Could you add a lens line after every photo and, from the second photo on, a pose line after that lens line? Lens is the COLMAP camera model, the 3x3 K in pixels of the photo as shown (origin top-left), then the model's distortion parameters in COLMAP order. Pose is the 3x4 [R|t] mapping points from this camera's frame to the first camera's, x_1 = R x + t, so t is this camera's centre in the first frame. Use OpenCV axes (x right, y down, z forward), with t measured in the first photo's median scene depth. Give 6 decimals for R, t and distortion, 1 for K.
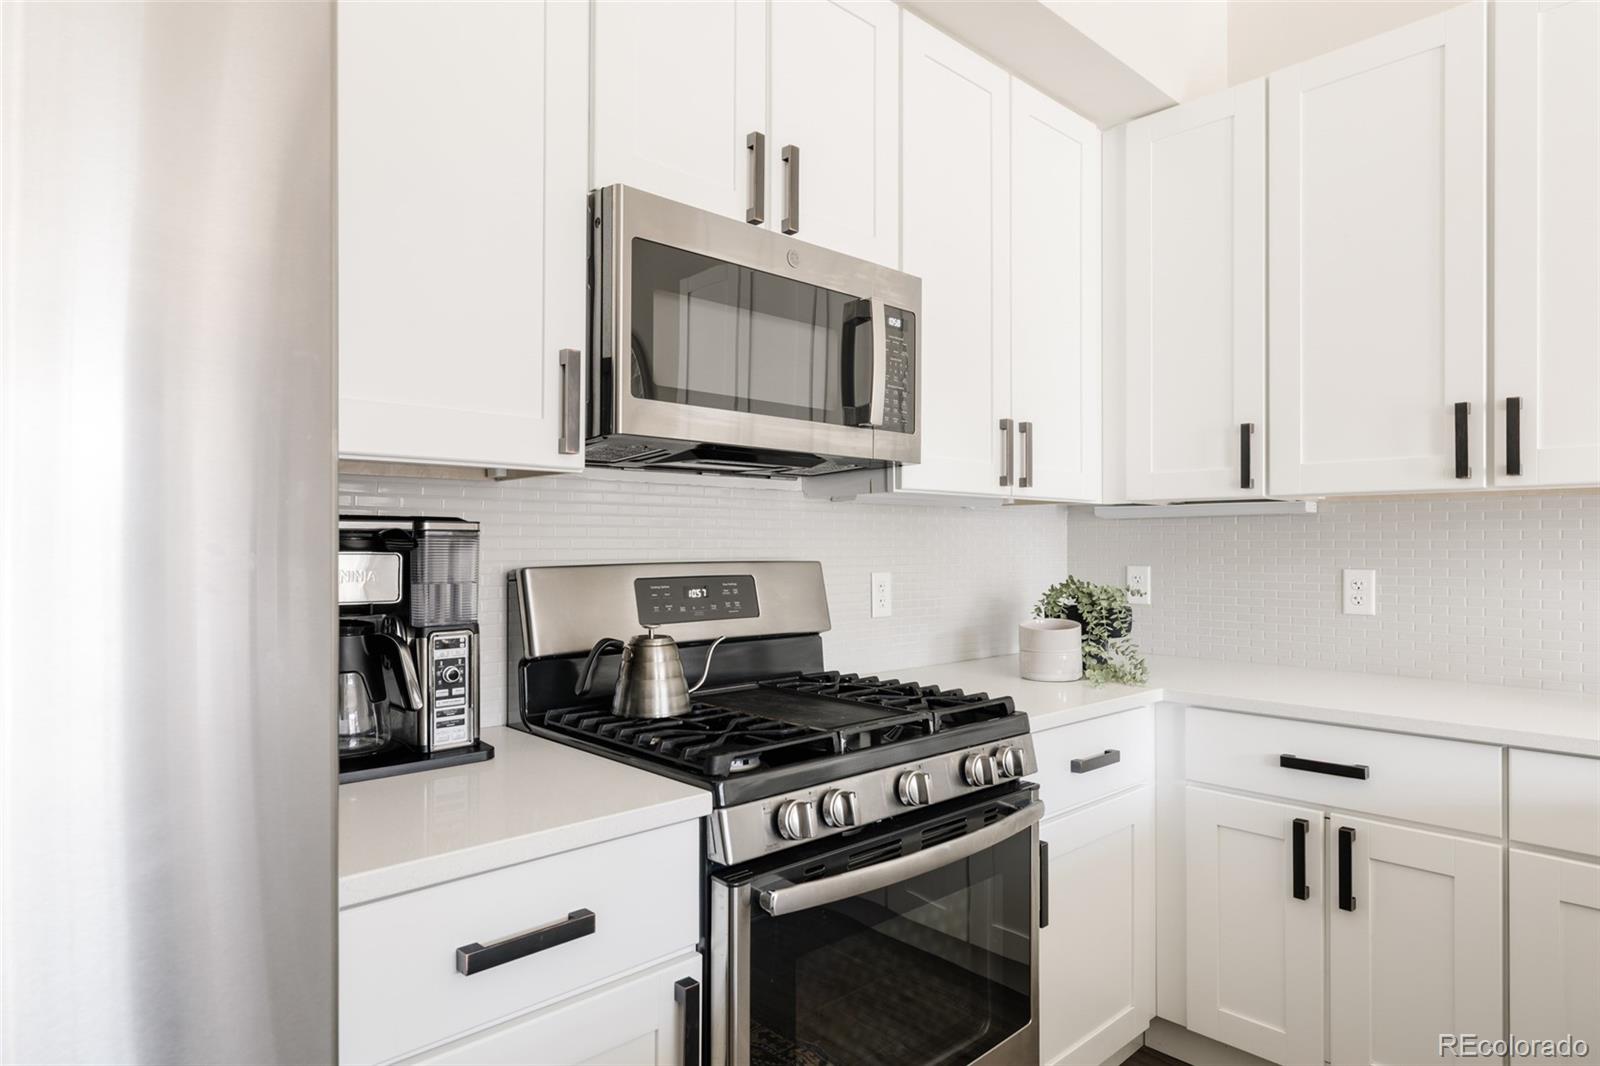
lens RADIAL K [[931.9, 0, 799.9], [0, 931.9, 542.2], [0, 0, 1]] dist [0.001175, -0.000304]
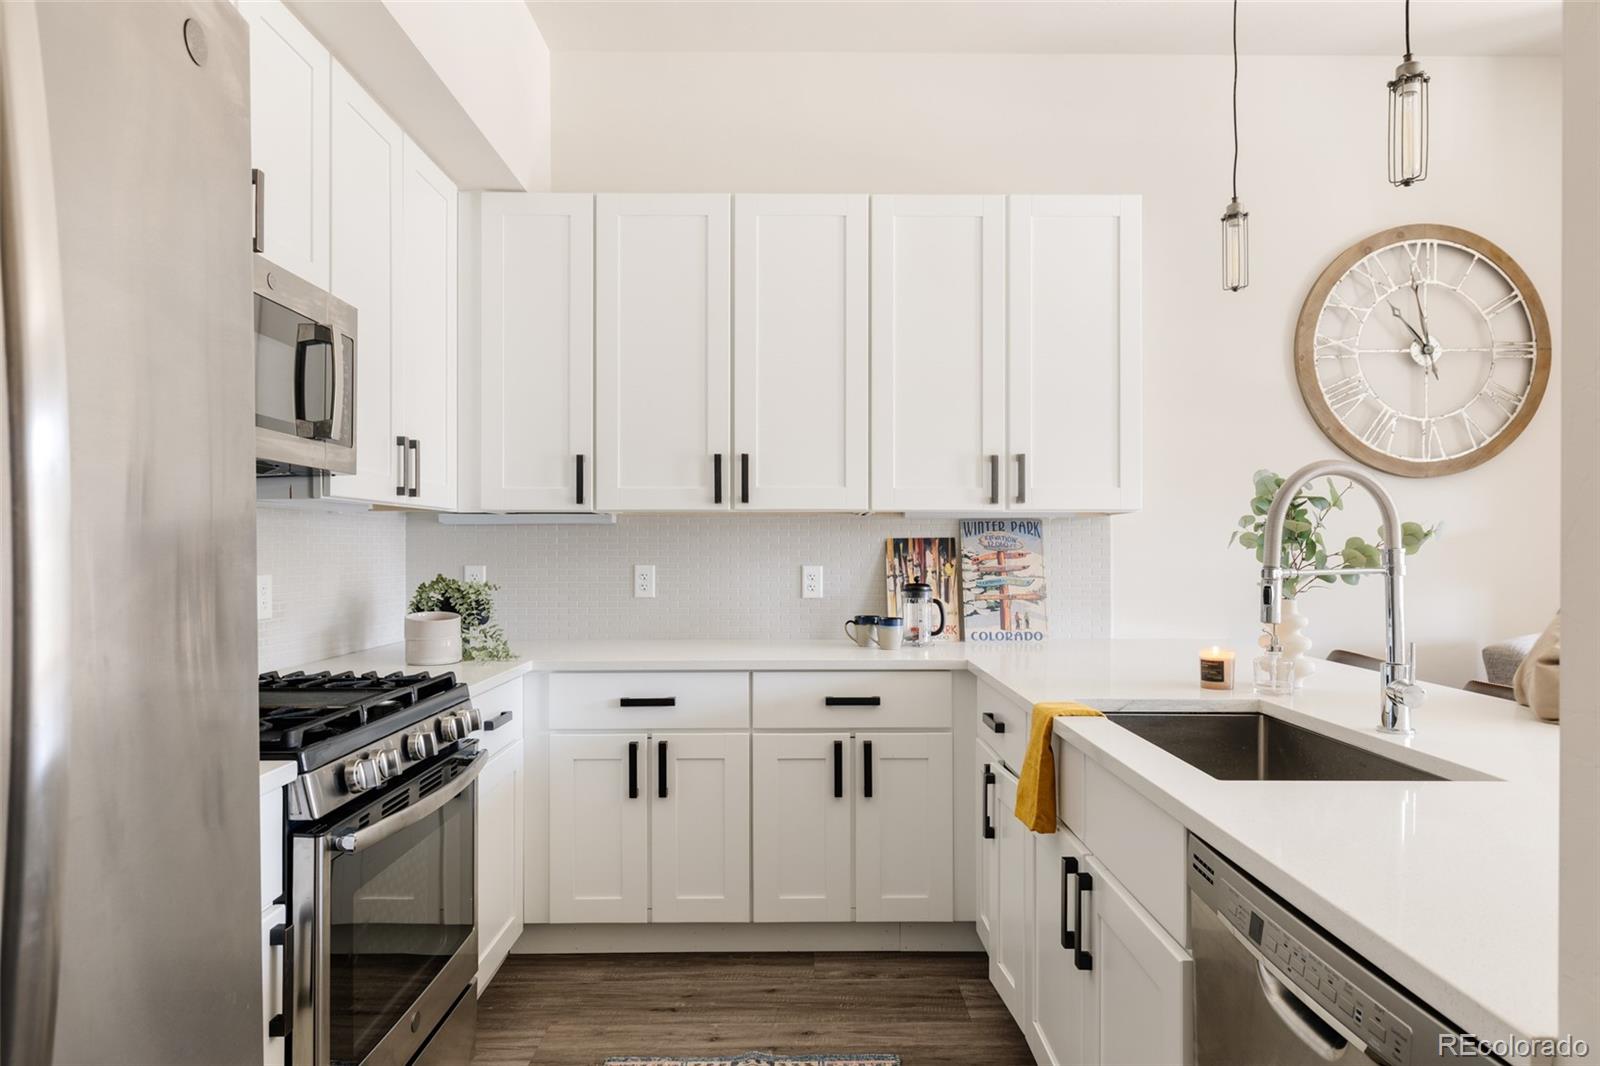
lens RADIAL K [[964.7, 0, 815.3], [0, 964.7, 542.8], [0, 0, 1]] dist [0.005385, 0.000446]
pose [[0.673939, 0.002025, 0.738784, -0.349412], [-0.000348, 0.999997, -0.002425, -0.000040], [-0.738787, 0.001377, 0.673937, -0.183386]]
